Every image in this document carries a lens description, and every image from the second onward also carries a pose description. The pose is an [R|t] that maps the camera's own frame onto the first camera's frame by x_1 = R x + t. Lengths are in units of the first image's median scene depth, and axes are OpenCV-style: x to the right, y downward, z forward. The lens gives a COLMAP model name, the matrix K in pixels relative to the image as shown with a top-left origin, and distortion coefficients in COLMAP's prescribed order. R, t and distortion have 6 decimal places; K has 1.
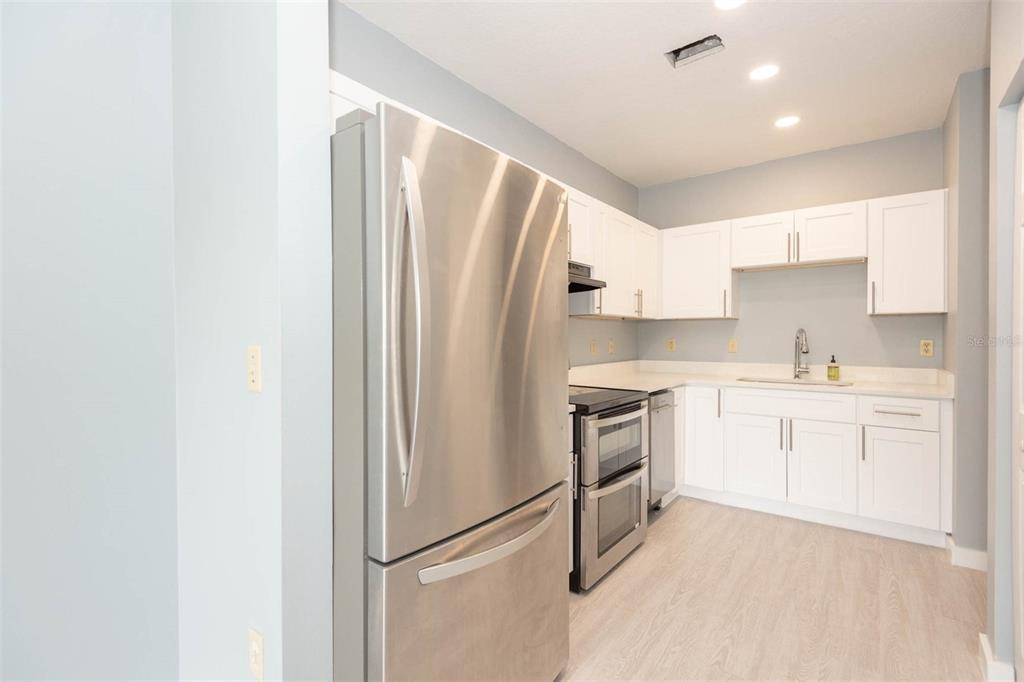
lens RADIAL K [[473.1, 0, 498.9], [0, 473.1, 337.8], [0, 0, 1]] dist [0.000051, -0.001073]
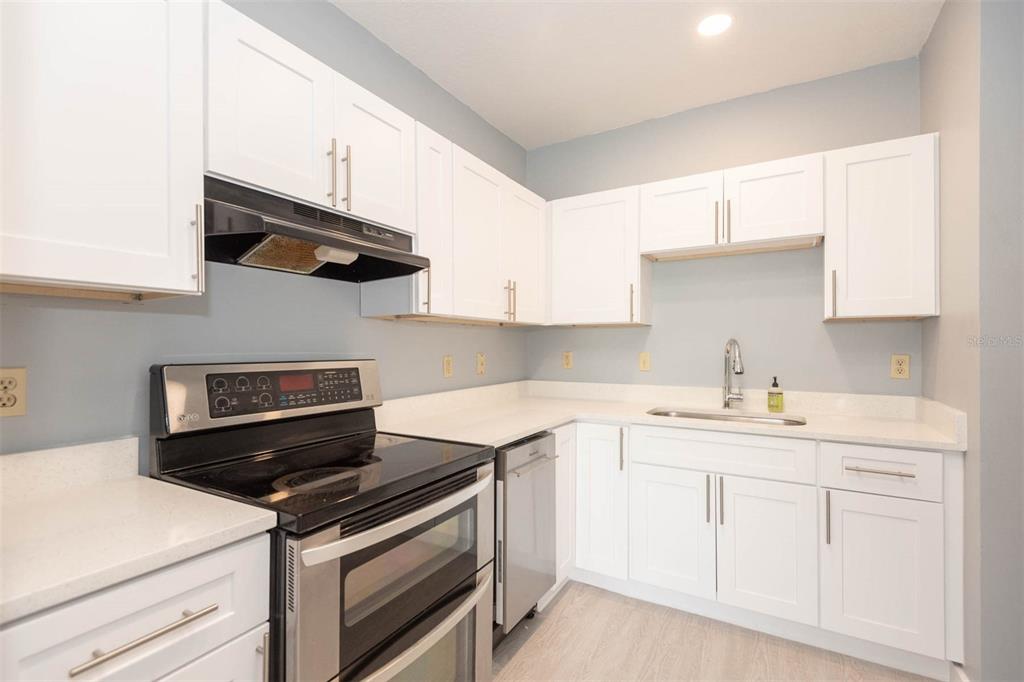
lens RADIAL K [[466.1, 0, 502.6], [0, 466.1, 340.7], [0, 0, 1]] dist [0.001804, -0.001288]
pose [[0.990880, 0.003353, 0.134705, 0.222925], [-0.001593, 0.999912, -0.013172, -0.007952], [-0.134737, 0.012837, 0.990798, 0.389474]]
